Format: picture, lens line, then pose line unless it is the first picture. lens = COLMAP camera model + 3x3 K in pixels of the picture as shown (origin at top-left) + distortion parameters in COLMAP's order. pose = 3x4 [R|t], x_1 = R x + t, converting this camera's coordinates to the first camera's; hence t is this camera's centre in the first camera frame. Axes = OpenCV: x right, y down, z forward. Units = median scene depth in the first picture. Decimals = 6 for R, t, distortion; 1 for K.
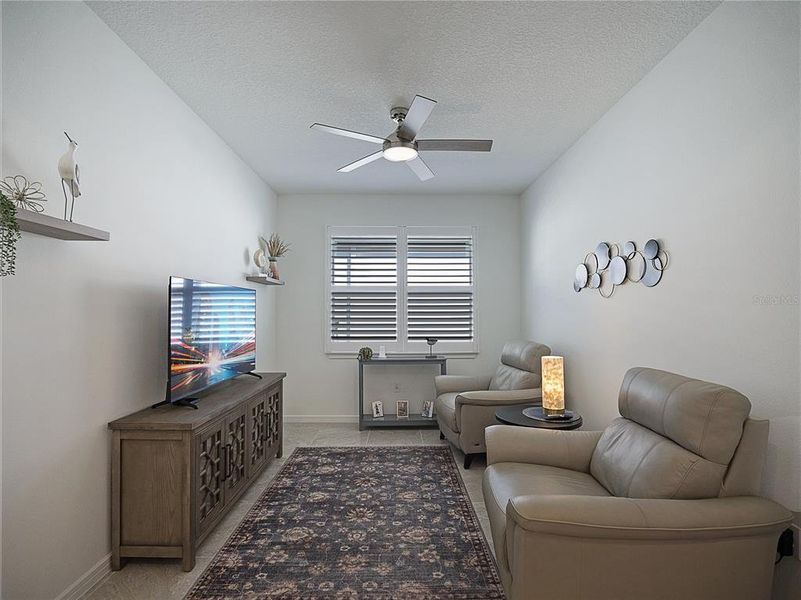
lens RADIAL K [[364.6, 0, 400.9], [0, 364.6, 303.9], [0, 0, 1]] dist [-0.000210, -0.000384]
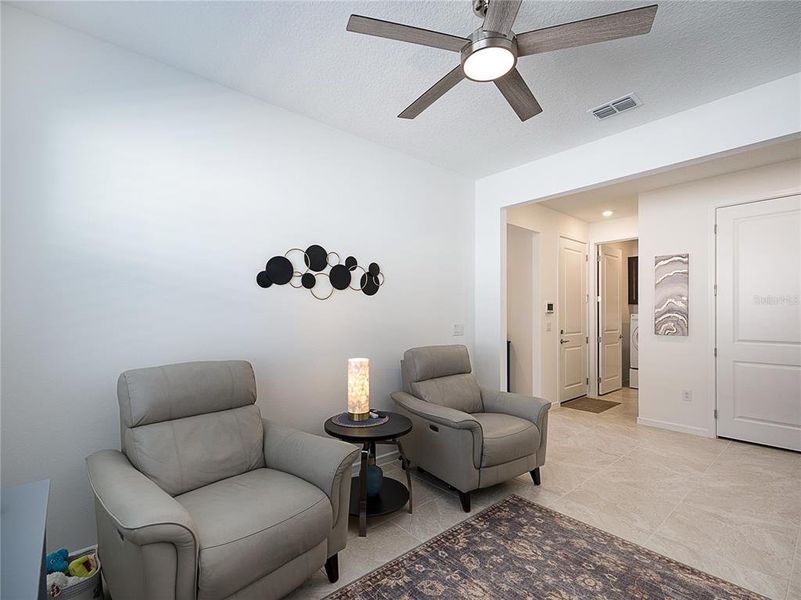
lens RADIAL K [[373.8, 0, 392.8], [0, 373.8, 316.1], [0, 0, 1]] dist [0.000717, -0.000080]
pose [[-0.632239, 0.000155, 0.774773, -0.507370], [-0.017022, 0.999756, -0.014090, 0.053782], [-0.774586, -0.022097, -0.632082, 1.940193]]
